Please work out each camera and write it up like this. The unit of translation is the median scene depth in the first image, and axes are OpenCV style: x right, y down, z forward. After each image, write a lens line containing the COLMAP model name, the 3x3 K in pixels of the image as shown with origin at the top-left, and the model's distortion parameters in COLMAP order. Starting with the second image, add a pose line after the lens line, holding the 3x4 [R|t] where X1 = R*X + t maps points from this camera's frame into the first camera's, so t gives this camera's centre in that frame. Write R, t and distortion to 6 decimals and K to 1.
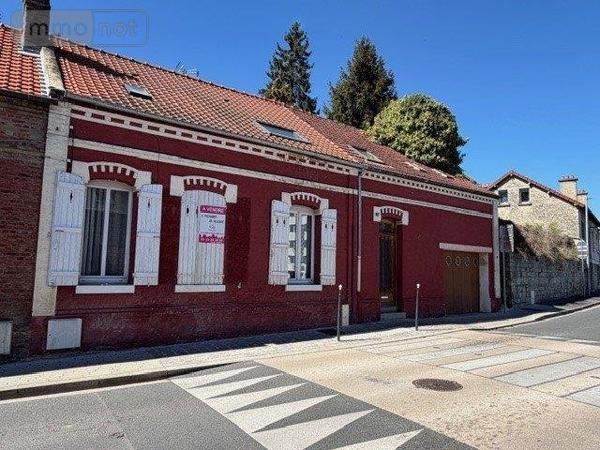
lens RADIAL K [[434.8, 0, 300.0], [0, 434.8, 224.9], [0, 0, 1]] dist [0.012009, -0.002223]
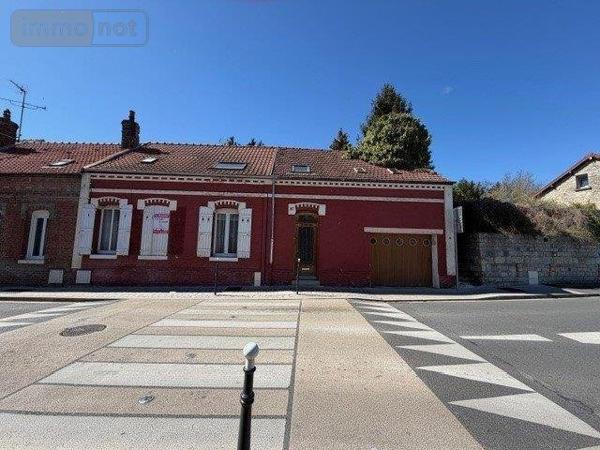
lens RADIAL K [[242.7, 0, 302.2], [0, 242.7, 226.8], [0, 0, 1]] dist [0.005047, 0.000337]
pose [[0.814407, -0.059390, -0.577247, 0.799010], [0.055485, 0.998161, -0.024416, 0.065560], [0.577635, -0.012144, 0.816205, 0.463031]]
